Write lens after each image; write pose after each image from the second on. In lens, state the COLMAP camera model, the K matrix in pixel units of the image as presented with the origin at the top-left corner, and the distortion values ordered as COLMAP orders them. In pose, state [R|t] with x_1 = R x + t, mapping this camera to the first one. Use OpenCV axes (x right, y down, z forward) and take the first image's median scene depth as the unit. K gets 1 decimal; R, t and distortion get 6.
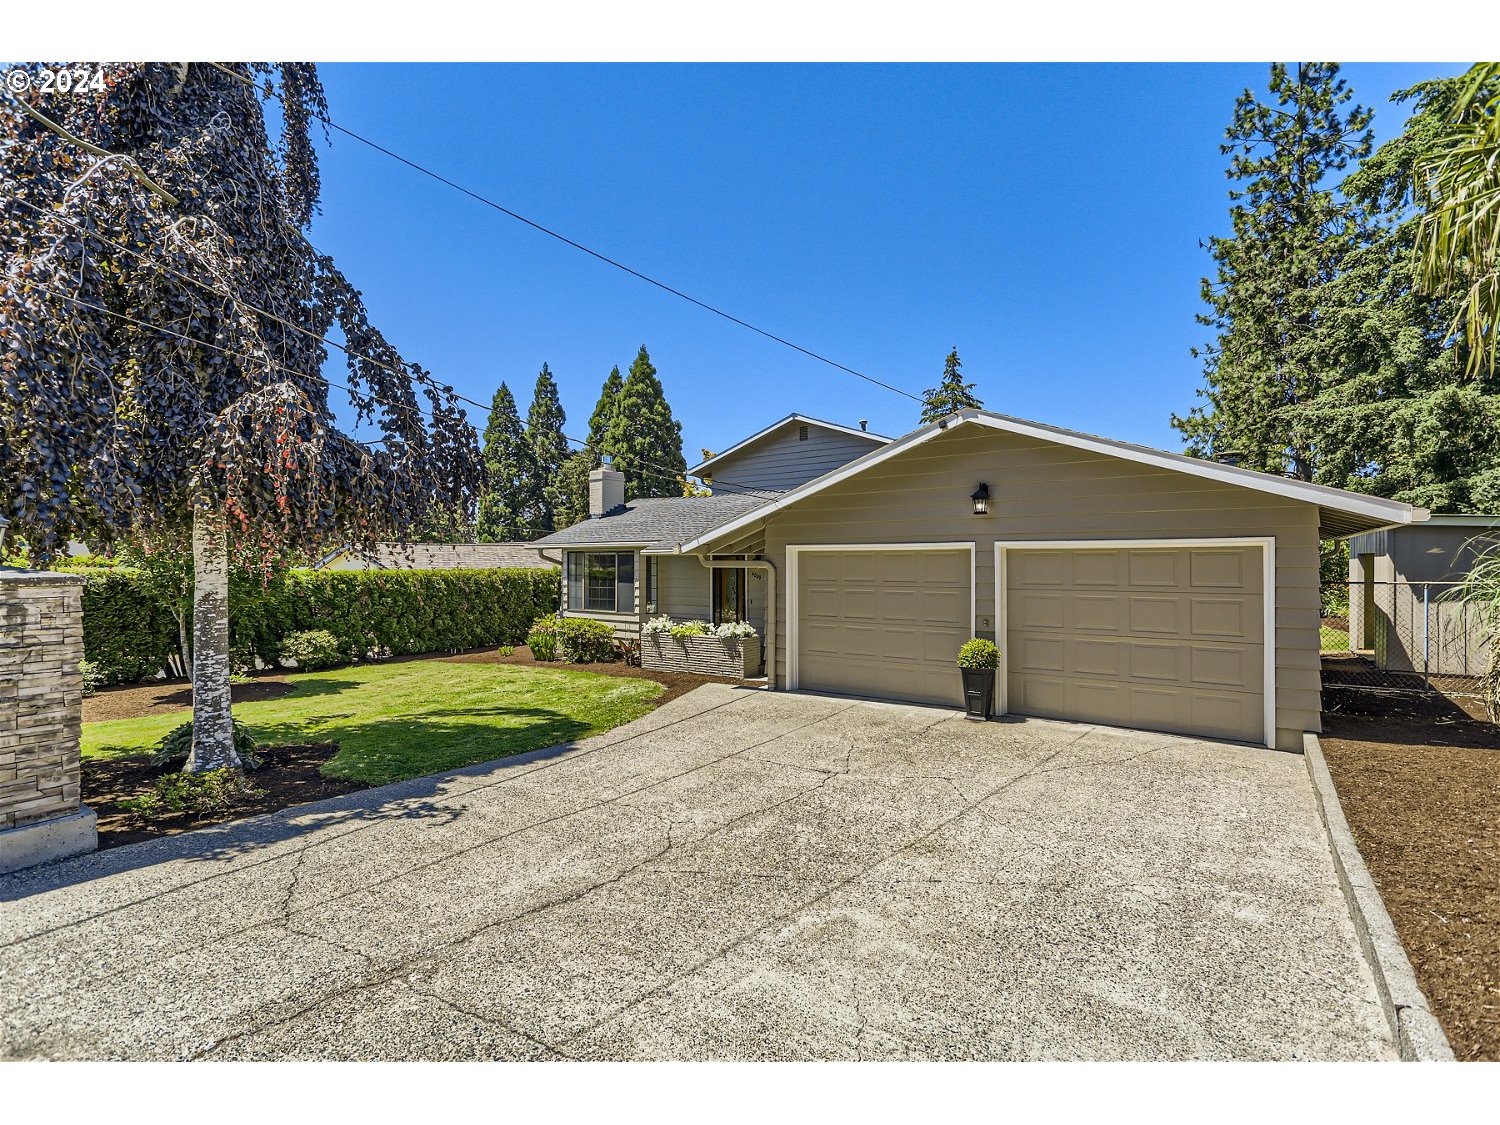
lens RADIAL K [[735.1, 0, 740.2], [0, 735.1, 563.8], [0, 0, 1]] dist [-0.014763, 0.010334]
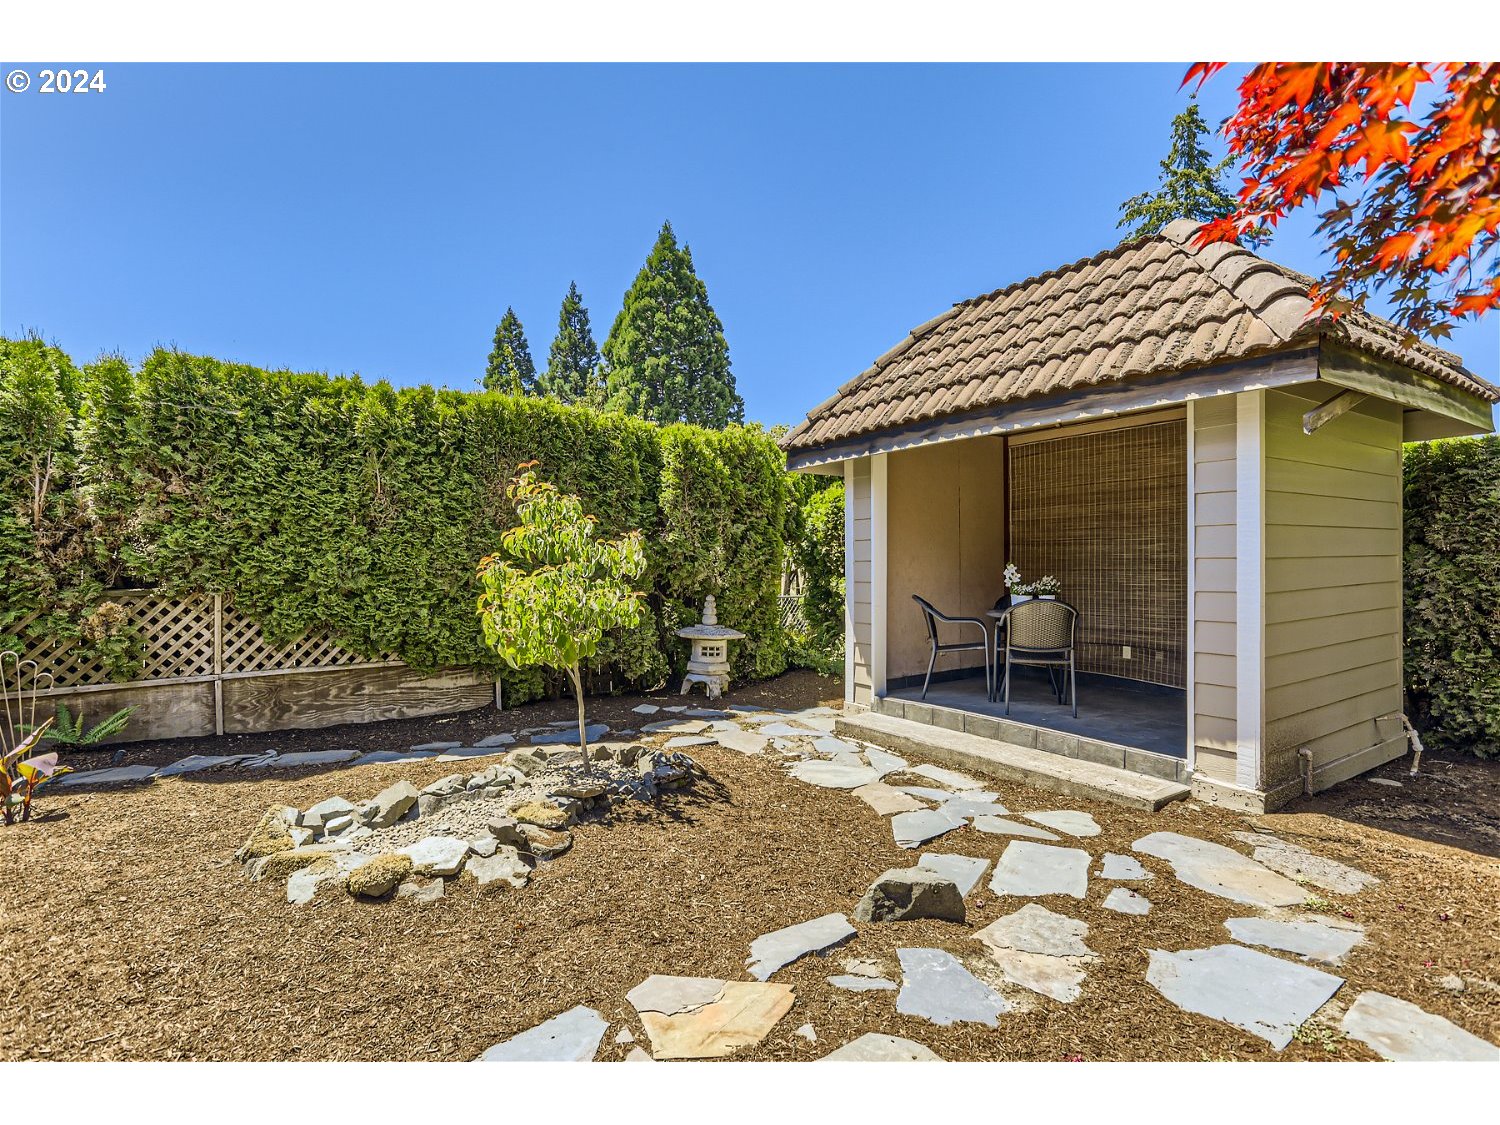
lens RADIAL K [[717.5, 0, 762.5], [0, 717.5, 563.8], [0, 0, 1]] dist [0.006103, 0.000620]
pose [[0.967646, 0.003719, -0.252286, 0.392346], [-0.005427, 0.999967, -0.006077, 0.049526], [0.252255, 0.007250, 0.967634, 1.336073]]
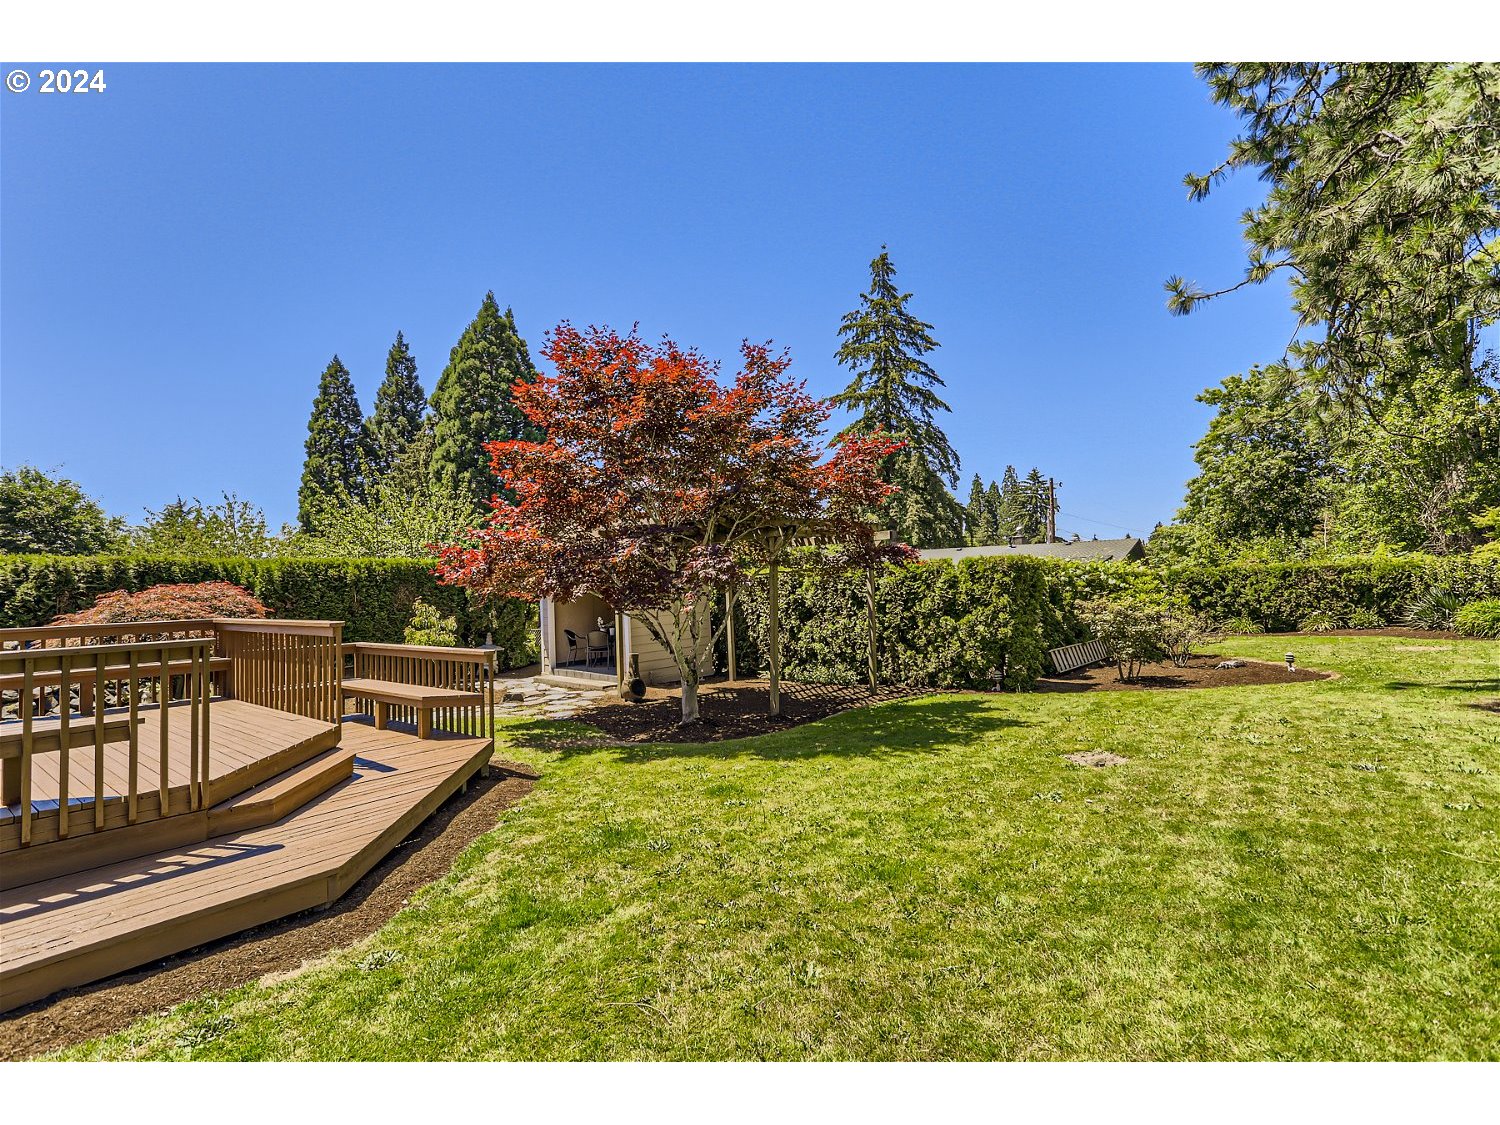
lens RADIAL K [[735.1, 0, 752.8], [0, 735.1, 544.1], [0, 0, 1]] dist [-0.014763, 0.010334]
pose [[0.997736, -0.033124, -0.058523, 0.575586], [0.029992, 0.998111, -0.053615, 0.024151], [0.060189, 0.051738, 0.996845, 0.960839]]
